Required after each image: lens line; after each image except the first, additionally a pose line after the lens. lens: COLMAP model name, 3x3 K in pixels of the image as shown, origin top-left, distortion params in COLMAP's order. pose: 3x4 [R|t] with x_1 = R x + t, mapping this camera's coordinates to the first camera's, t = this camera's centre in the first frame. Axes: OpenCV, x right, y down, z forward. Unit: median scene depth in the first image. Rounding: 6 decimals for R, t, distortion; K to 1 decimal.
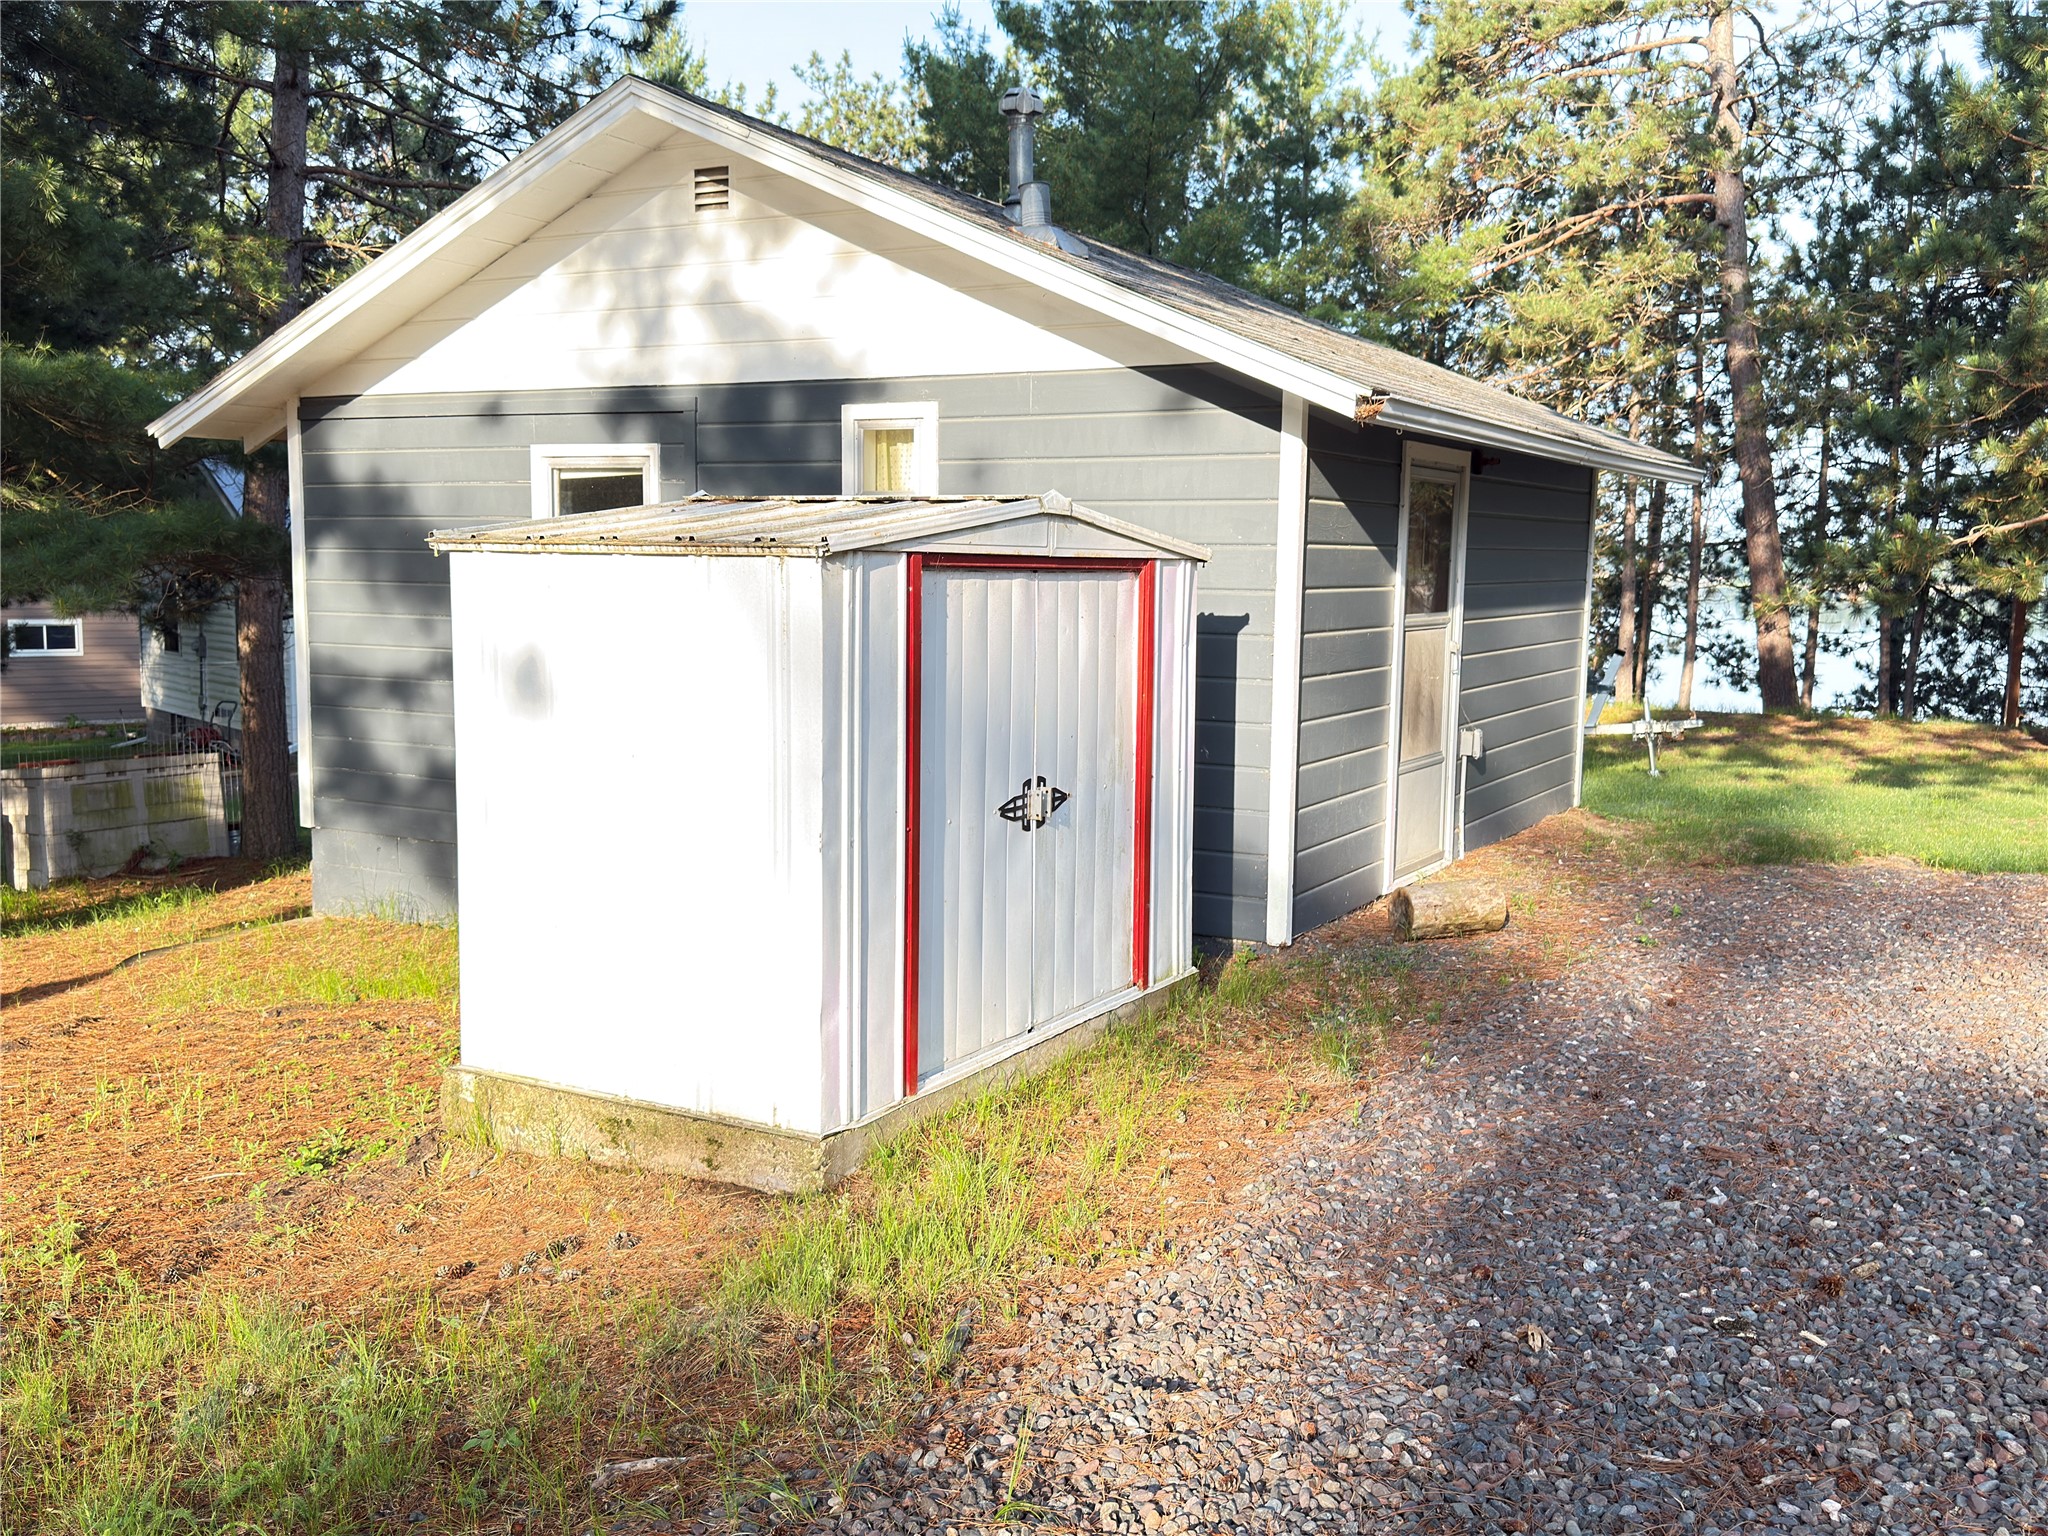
lens RADIAL K [[1795.4, 0, 1031.3], [0, 1795.4, 808.1], [0, 0, 1]] dist [0.062276, -0.006896]
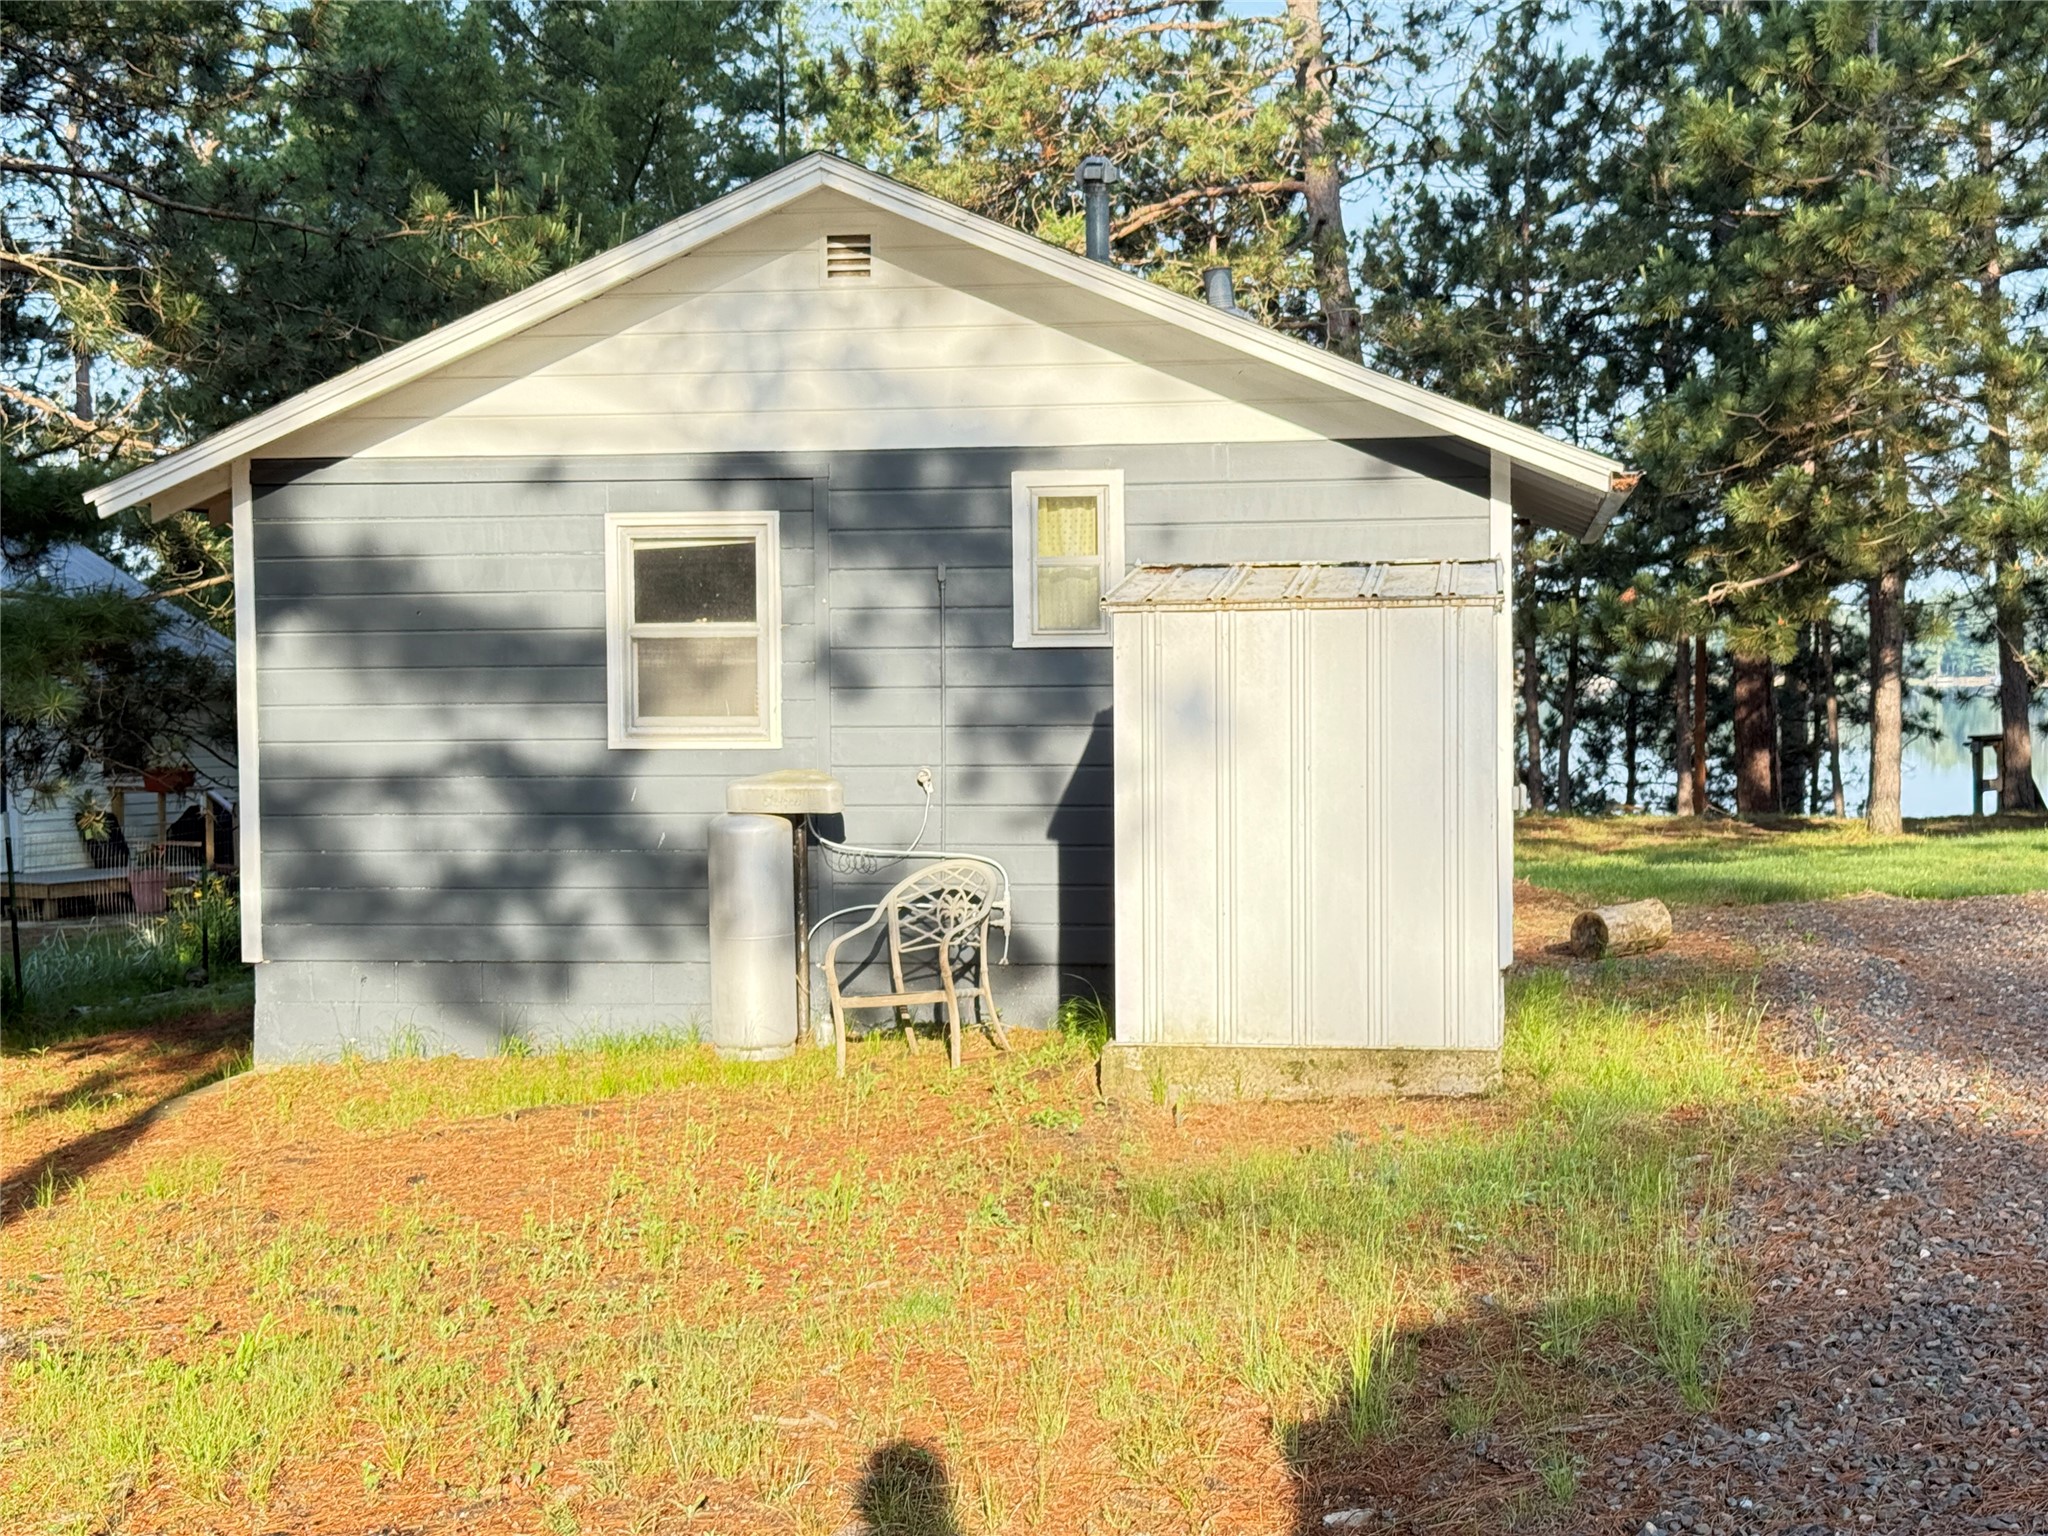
lens RADIAL K [[2924.1, 0, 1022.0], [0, 2924.1, 777.0], [0, 0, 1]] dist [0.130662, 0.000000]
pose [[0.940556, -0.037364, 0.337578, -0.625737], [0.069007, 0.994222, -0.082224, 0.075619], [-0.332555, 0.100632, 0.937700, -0.488693]]
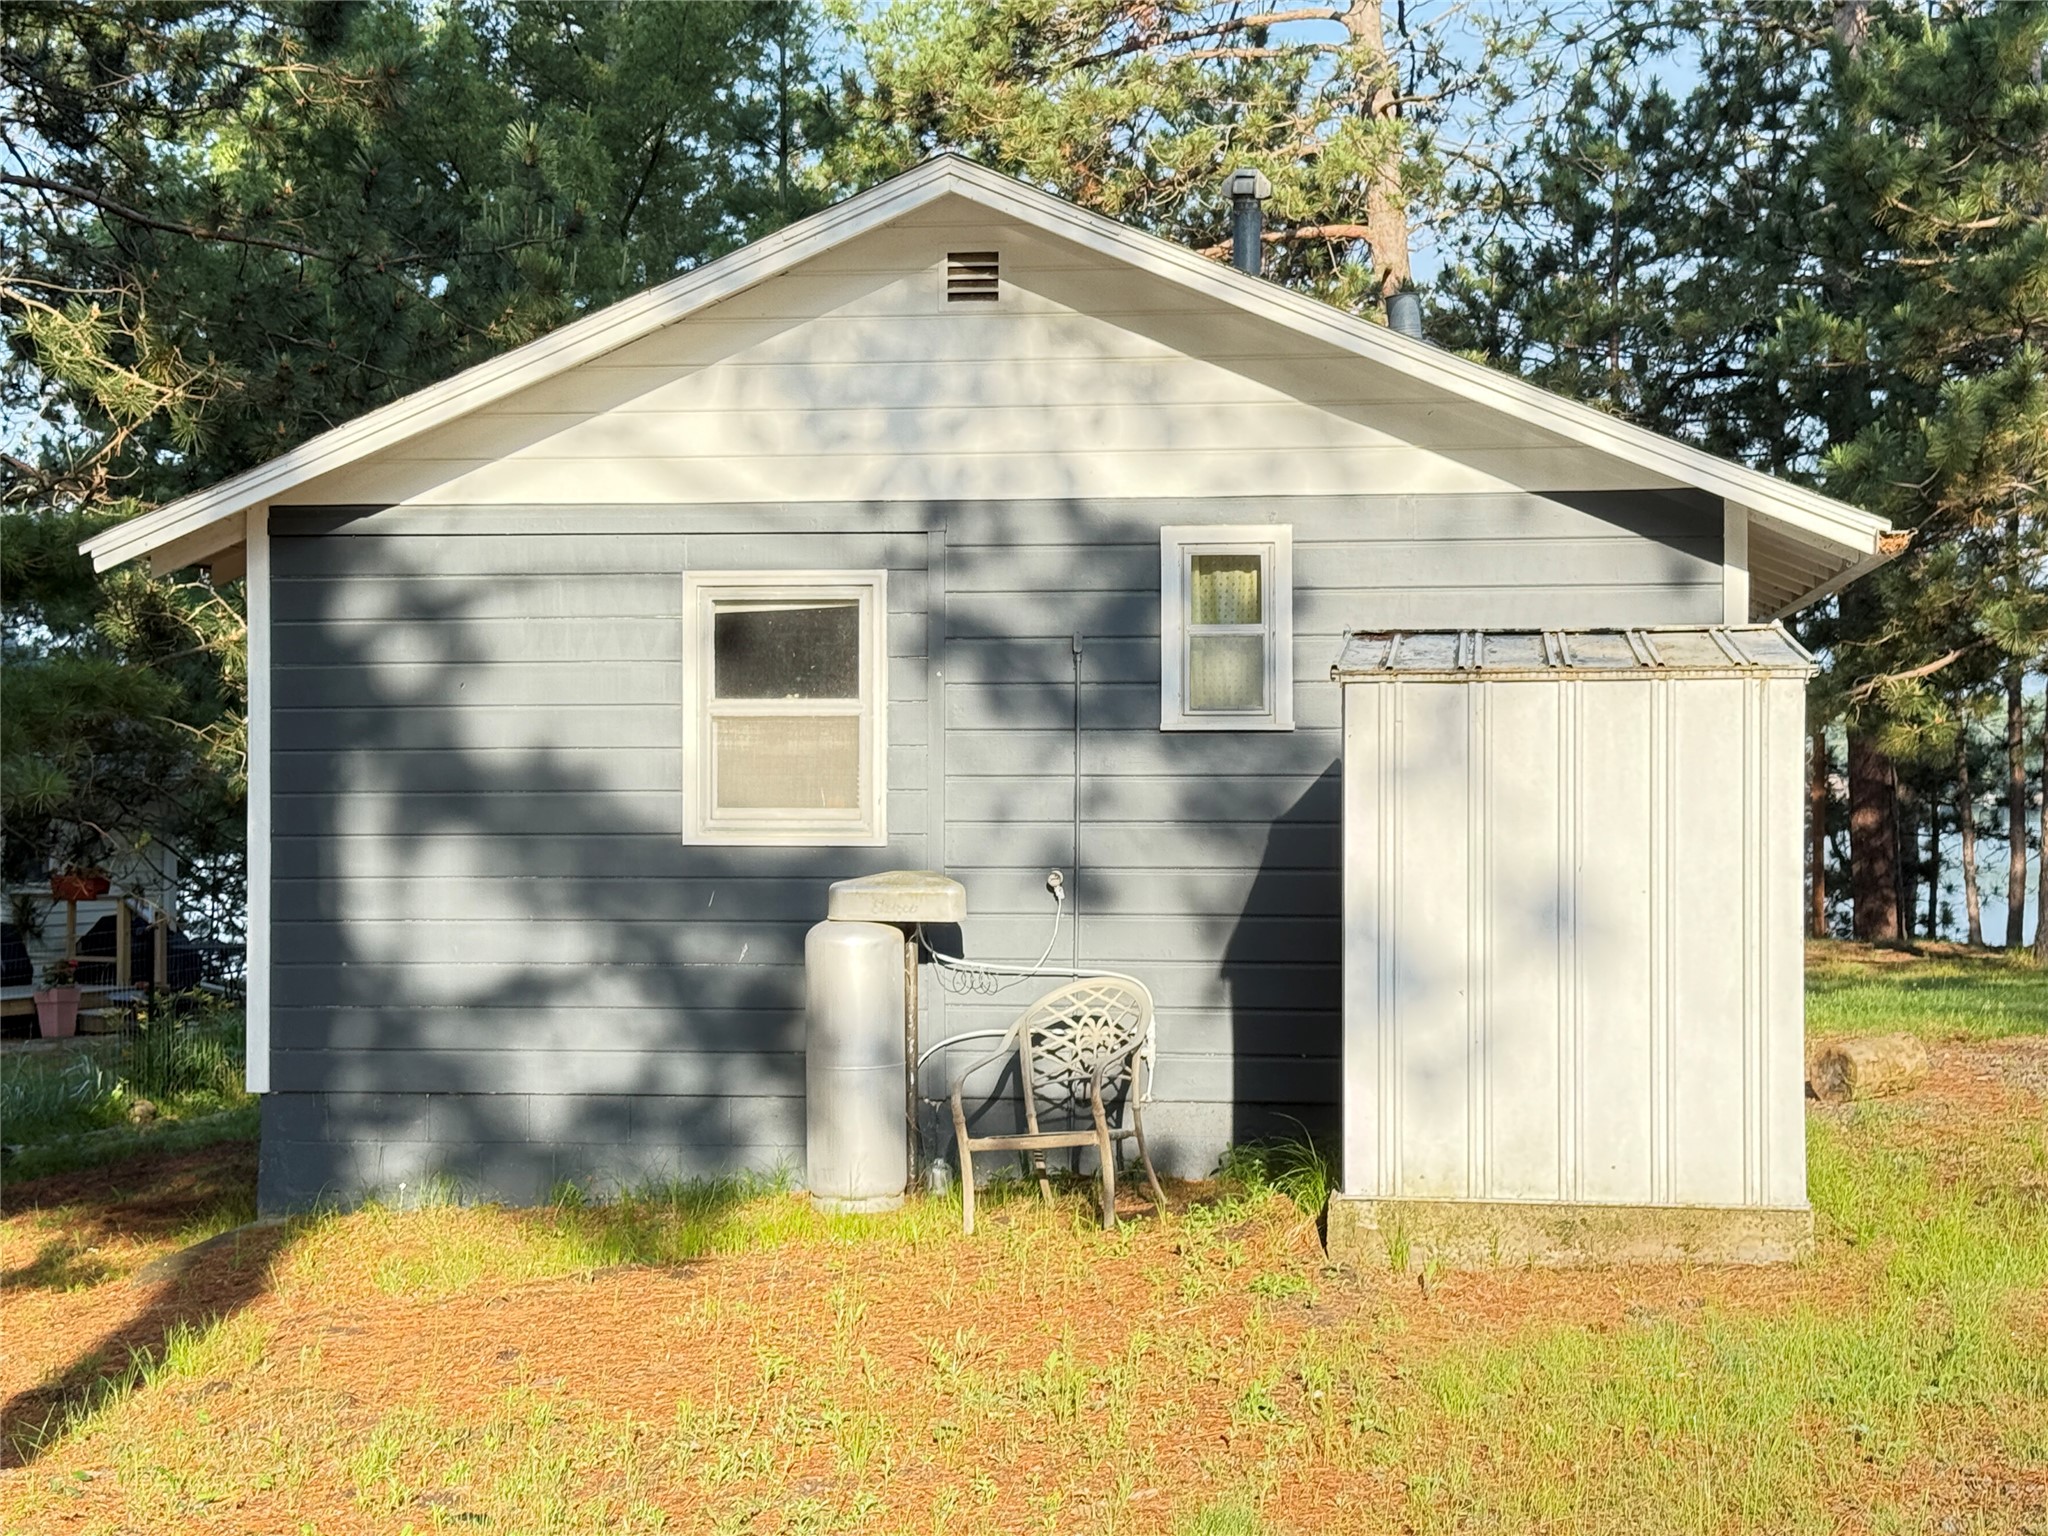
lens RADIAL K [[3243.4, 0, 1032.0], [0, 3243.4, 763.6], [0, 0, 1]] dist [0.144519, 0.000000]
pose [[0.935197, -0.015718, 0.353779, -0.681279], [0.062516, 0.990652, -0.121244, 0.069772], [-0.348566, 0.135504, 0.927438, -0.386055]]
